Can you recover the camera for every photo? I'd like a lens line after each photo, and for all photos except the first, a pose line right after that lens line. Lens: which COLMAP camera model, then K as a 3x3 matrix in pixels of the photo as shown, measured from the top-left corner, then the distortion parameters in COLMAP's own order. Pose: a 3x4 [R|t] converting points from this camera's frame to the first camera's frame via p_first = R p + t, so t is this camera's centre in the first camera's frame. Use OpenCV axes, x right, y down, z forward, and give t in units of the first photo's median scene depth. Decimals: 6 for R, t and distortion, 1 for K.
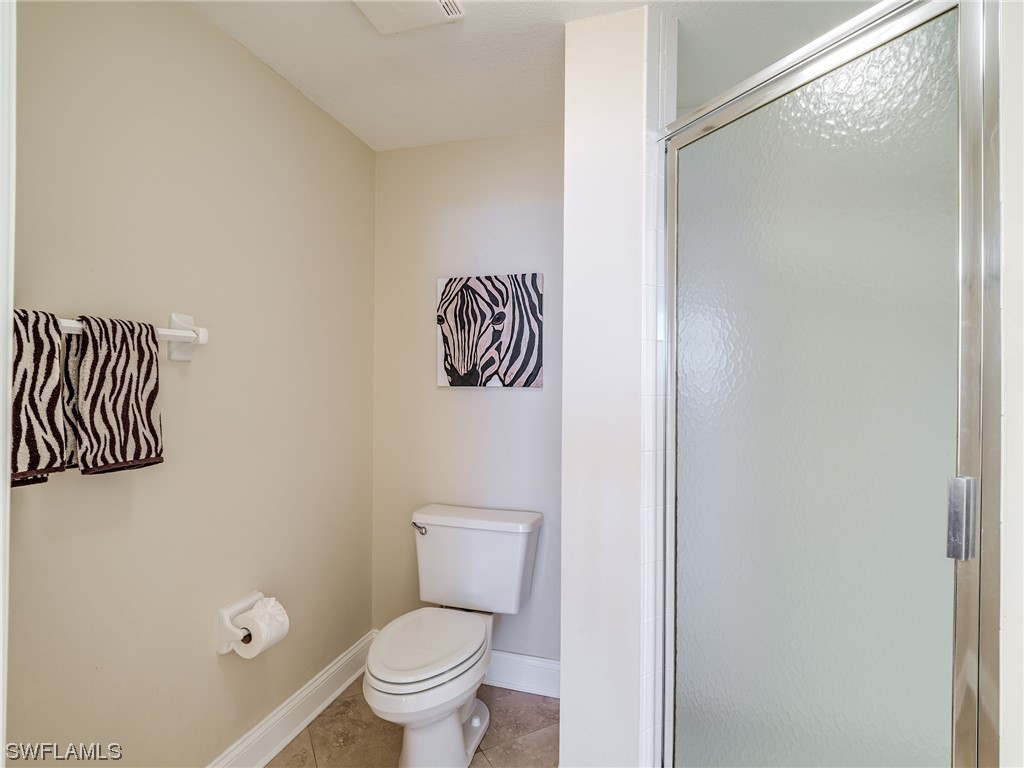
lens RADIAL K [[505.7, 0, 508.9], [0, 505.7, 385.3], [0, 0, 1]] dist [0.004881, -0.012806]
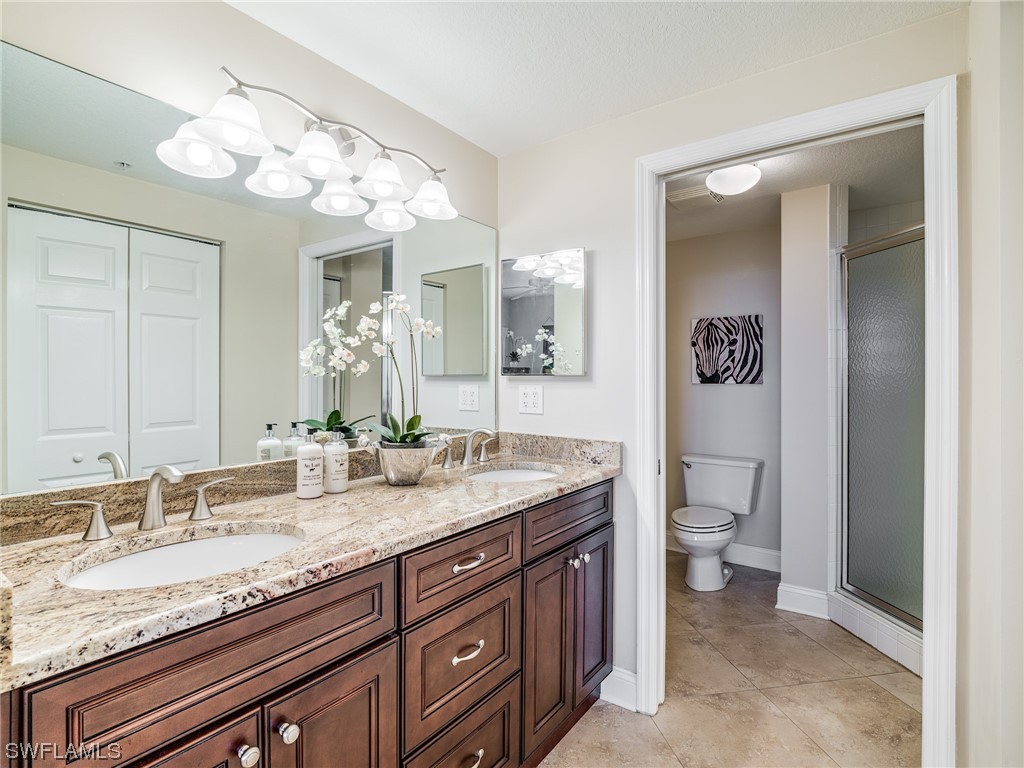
lens RADIAL K [[505.7, 0, 509.4], [0, 505.7, 381.8], [0, 0, 1]] dist [0.004881, -0.012806]
pose [[0.942287, -0.006119, -0.334749, -0.156435], [0.004650, 0.999976, -0.005189, 0.001790], [0.334773, 0.003333, 0.942293, -0.811509]]
